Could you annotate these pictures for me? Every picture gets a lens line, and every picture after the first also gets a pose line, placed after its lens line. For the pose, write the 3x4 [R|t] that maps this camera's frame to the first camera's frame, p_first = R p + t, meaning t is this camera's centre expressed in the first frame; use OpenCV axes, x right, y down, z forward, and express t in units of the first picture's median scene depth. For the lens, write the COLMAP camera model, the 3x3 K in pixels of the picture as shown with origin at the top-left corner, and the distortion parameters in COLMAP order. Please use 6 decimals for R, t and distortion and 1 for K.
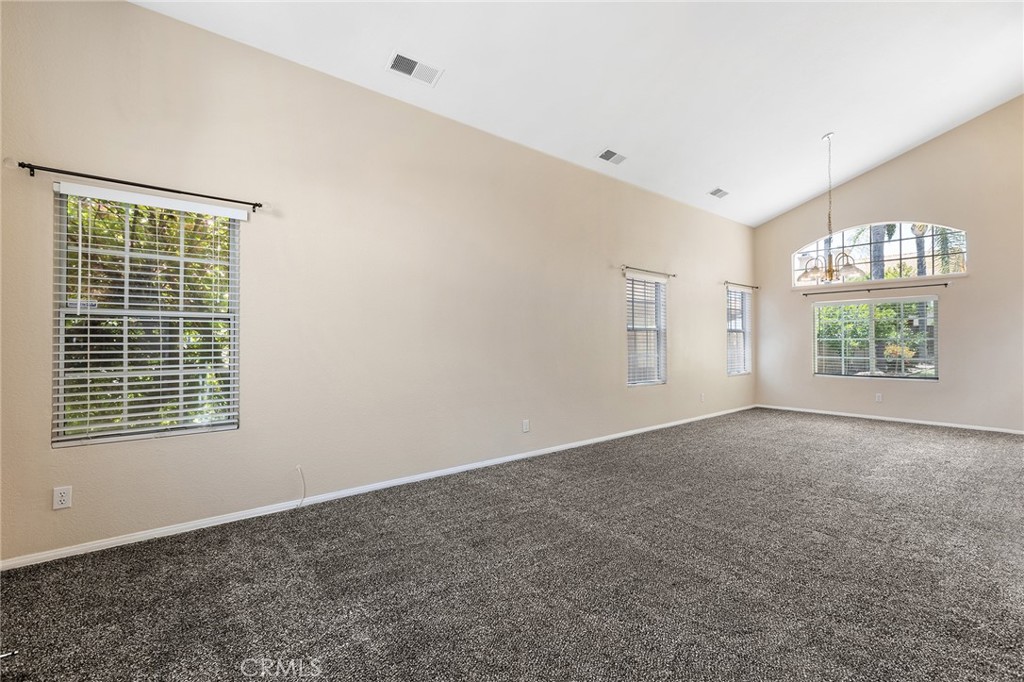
lens RADIAL K [[459.4, 0, 518.3], [0, 459.4, 340.9], [0, 0, 1]] dist [-0.001140, 0.000169]
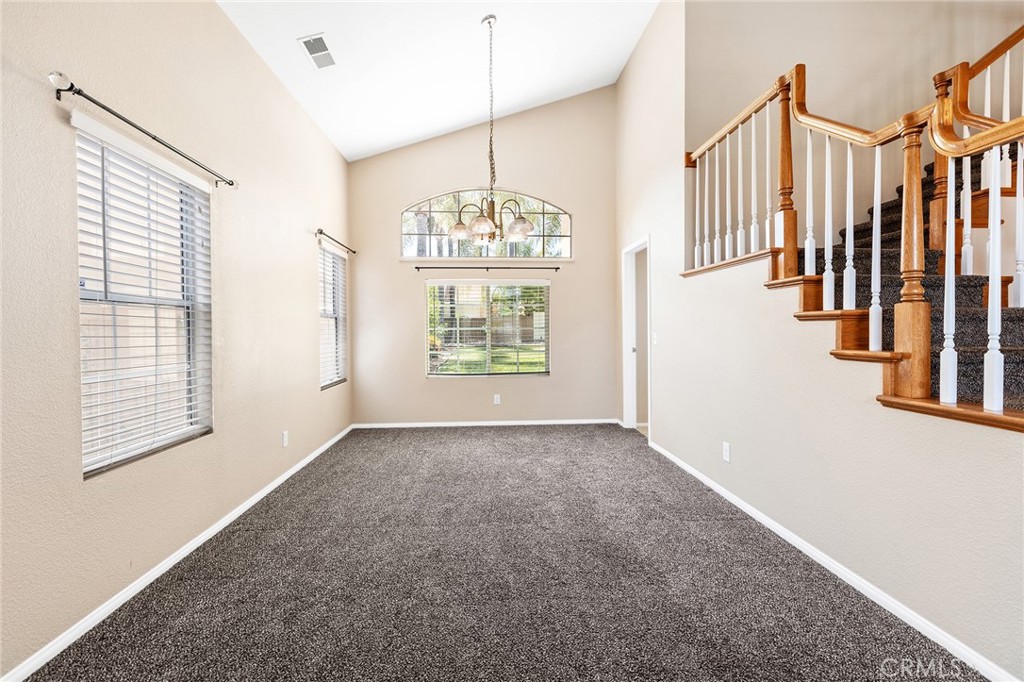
lens RADIAL K [[459.4, 0, 519.9], [0, 459.4, 334.6], [0, 0, 1]] dist [-0.001140, 0.000169]
pose [[0.575038, -0.009088, 0.818076, 0.154134], [-0.001506, 0.999925, 0.012166, -0.003077], [-0.818125, -0.008228, 0.574981, 0.579578]]
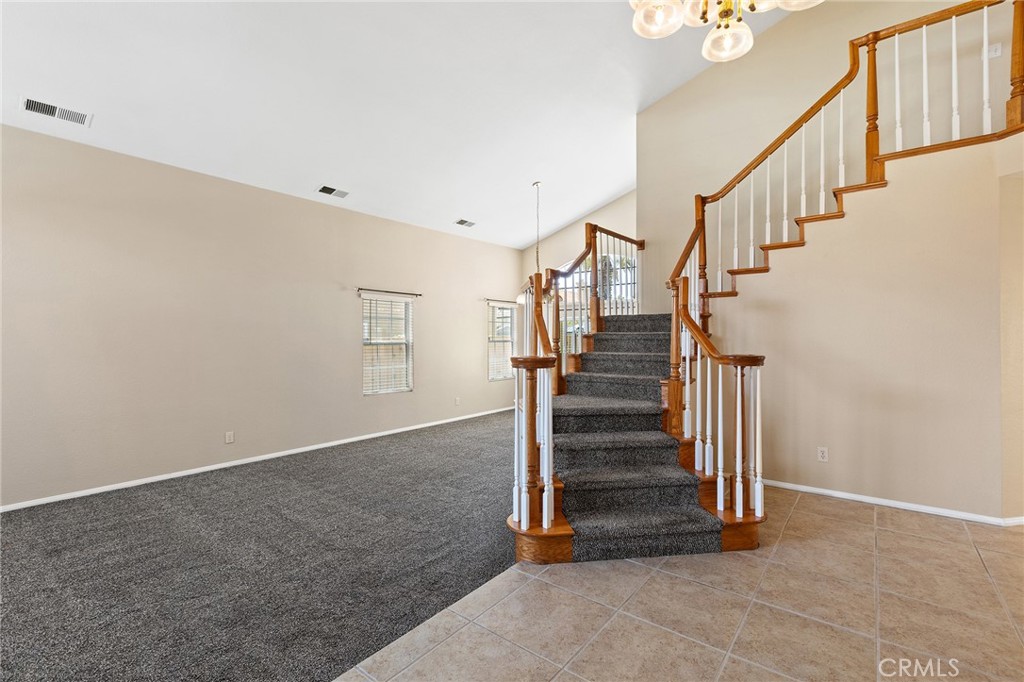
lens RADIAL K [[459.4, 0, 523.0], [0, 459.4, 336.9], [0, 0, 1]] dist [-0.001140, 0.000169]
pose [[0.975622, -0.000159, 0.219456, 0.373776], [0.000242, 1.000000, -0.000351, -0.042902], [-0.219456, 0.000396, 0.975622, -0.173398]]
